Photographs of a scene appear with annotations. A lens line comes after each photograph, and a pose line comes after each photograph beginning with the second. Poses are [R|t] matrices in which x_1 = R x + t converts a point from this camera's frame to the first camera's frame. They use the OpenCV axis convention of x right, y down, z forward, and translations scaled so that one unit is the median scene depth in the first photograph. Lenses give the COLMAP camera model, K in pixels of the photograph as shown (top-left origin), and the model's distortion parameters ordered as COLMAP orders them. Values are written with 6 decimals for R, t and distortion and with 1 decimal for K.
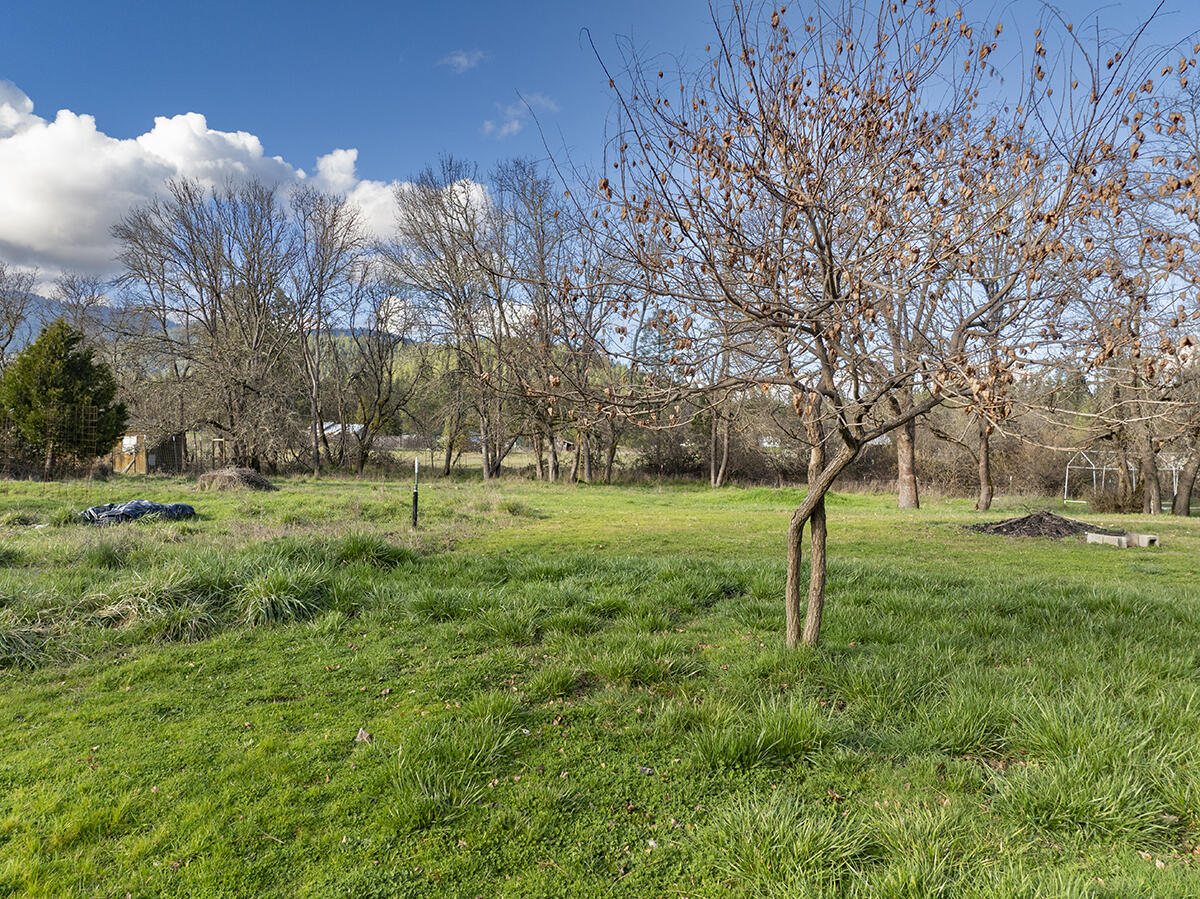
lens RADIAL K [[845.5, 0, 595.7], [0, 845.5, 450.5], [0, 0, 1]] dist [-0.034462, 0.000417]
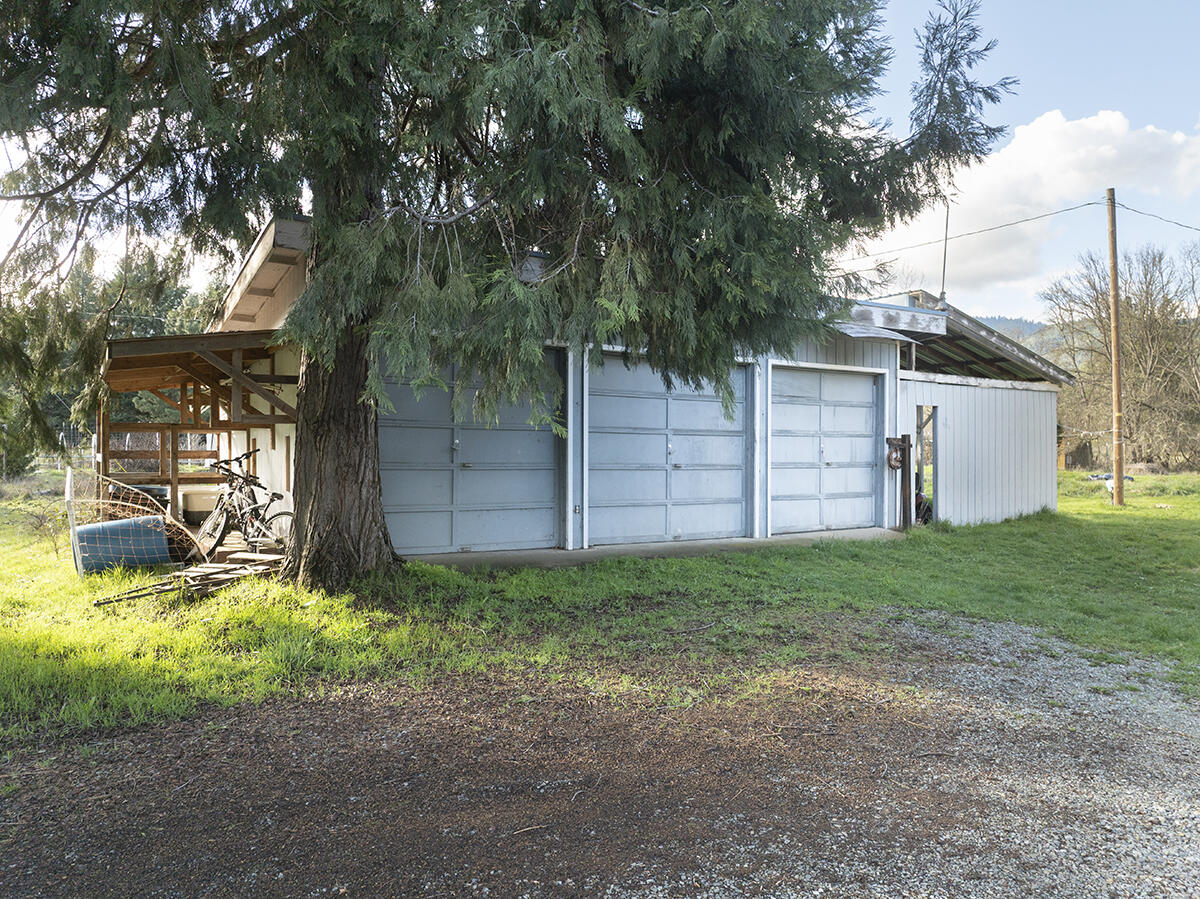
lens RADIAL K [[845.5, 0, 595.7], [0, 845.5, 450.5], [0, 0, 1]] dist [-0.034462, 0.000417]
pose [[0.578737, 0.000490, -0.815514, 0.151968], [-0.007223, 0.999964, -0.004526, 0.007712], [0.815483, 0.008510, 0.578719, -0.454811]]
